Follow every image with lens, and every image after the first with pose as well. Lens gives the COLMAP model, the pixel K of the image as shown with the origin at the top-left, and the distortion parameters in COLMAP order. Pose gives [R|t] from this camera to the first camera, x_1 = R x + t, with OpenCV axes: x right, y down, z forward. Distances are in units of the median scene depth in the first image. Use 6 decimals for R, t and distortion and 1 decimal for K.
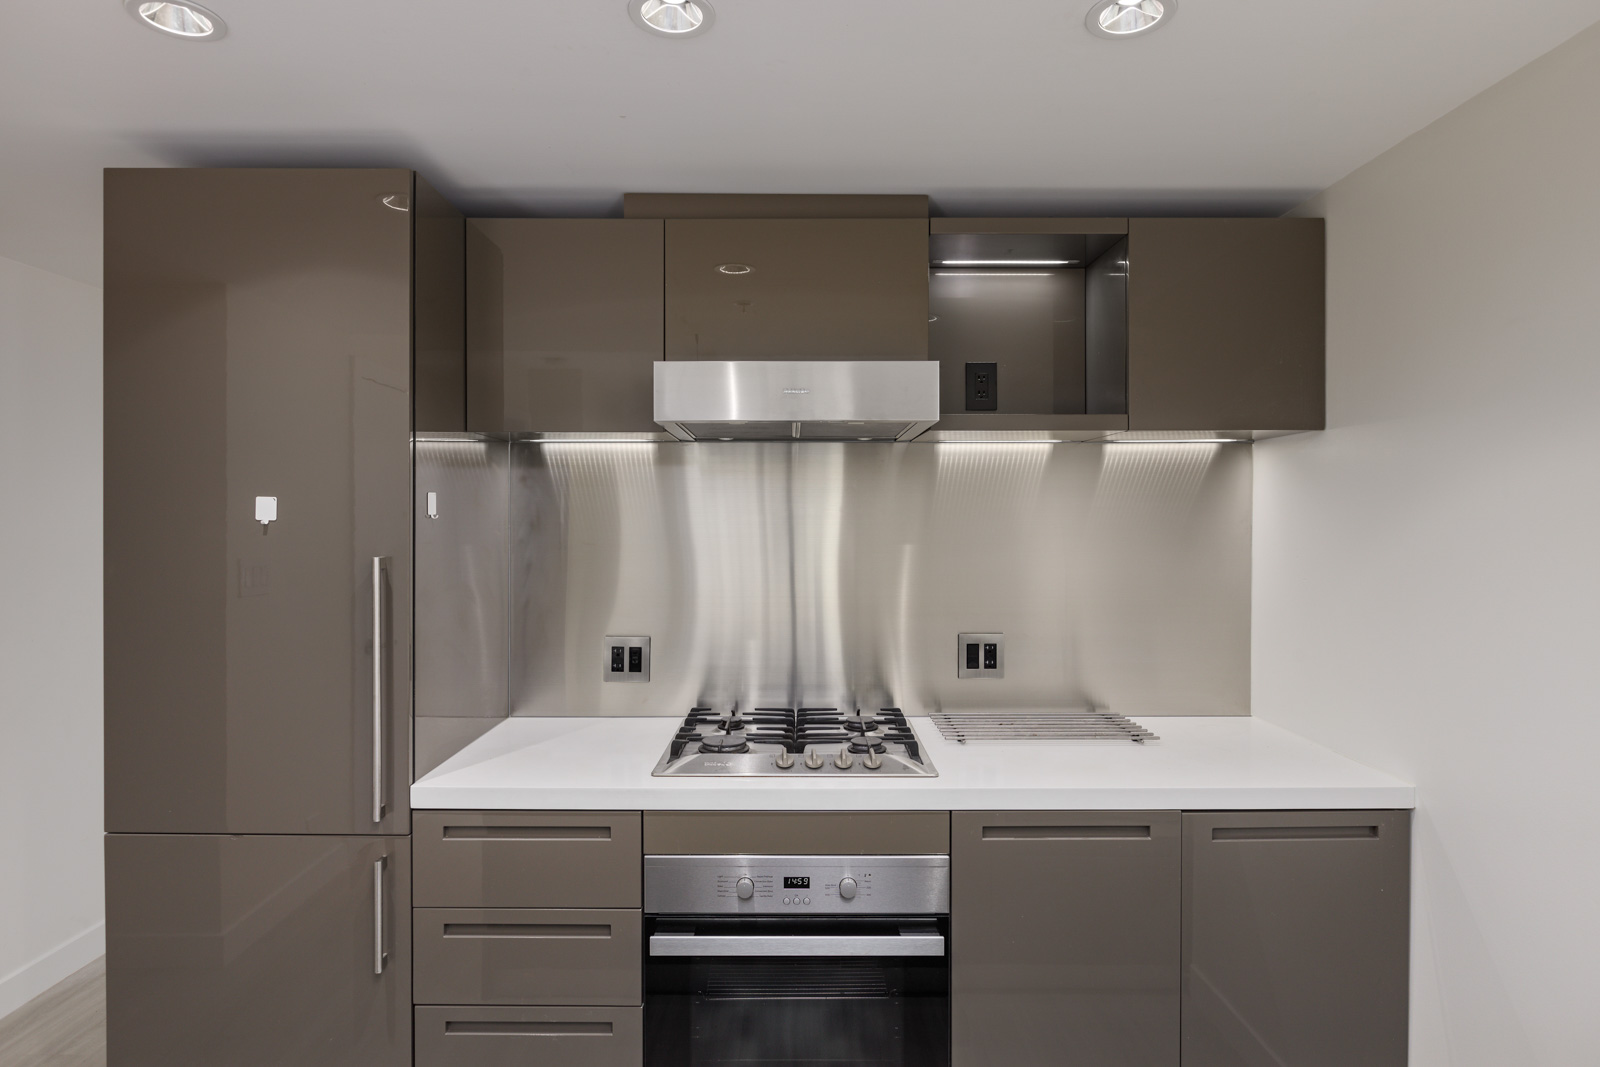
lens RADIAL K [[891.9, 0, 796.6], [0, 891.9, 527.3], [0, 0, 1]] dist [-0.002763, -0.000879]
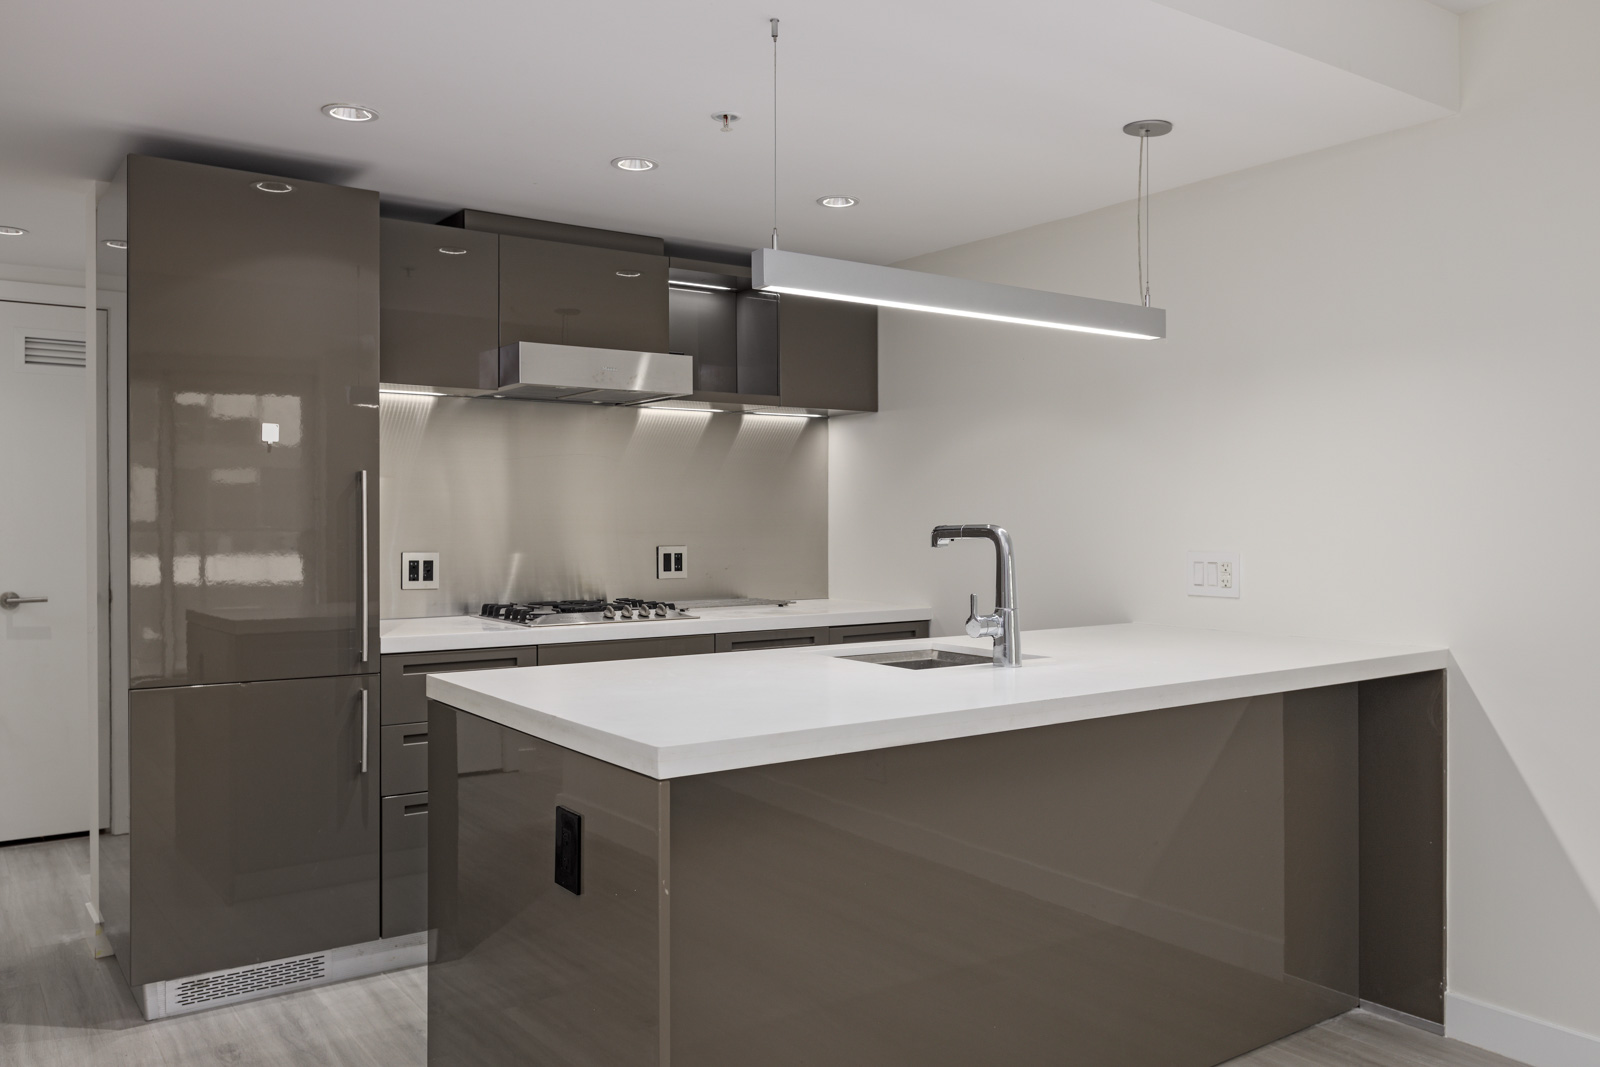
lens RADIAL K [[1256.2, 0, 800.0], [0, 1256.2, 533.5], [0, 0, 1]] dist [-0.005664, -0.005667]
pose [[0.816274, -0.007396, 0.577617, -0.773887], [0.007435, 0.999970, 0.002297, 0.097778], [-0.577617, 0.002419, 0.816304, -0.728240]]
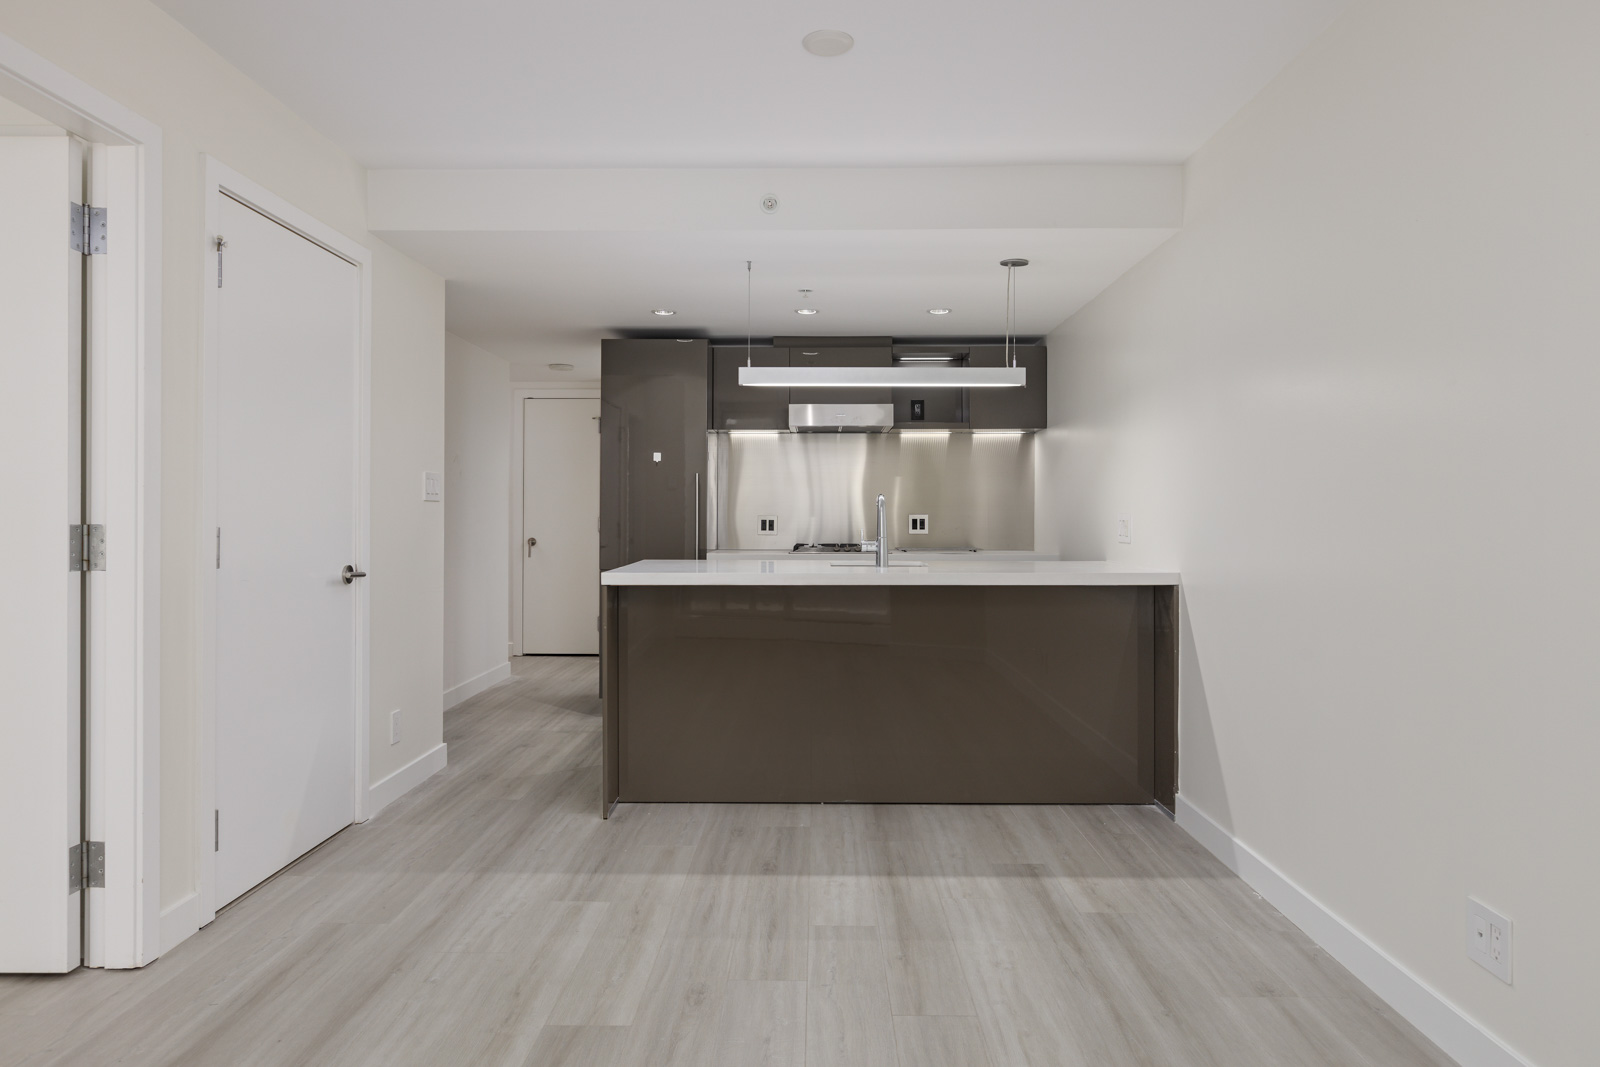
lens RADIAL K [[1028.4, 0, 797.1], [0, 1028.4, 536.8], [0, 0, 1]] dist [-0.002448, -0.001916]
pose [[0.999425, 0.002306, -0.033826, -0.020638], [-0.001975, 0.999950, 0.009802, 0.153693], [0.033846, -0.009730, 0.999380, -1.746062]]
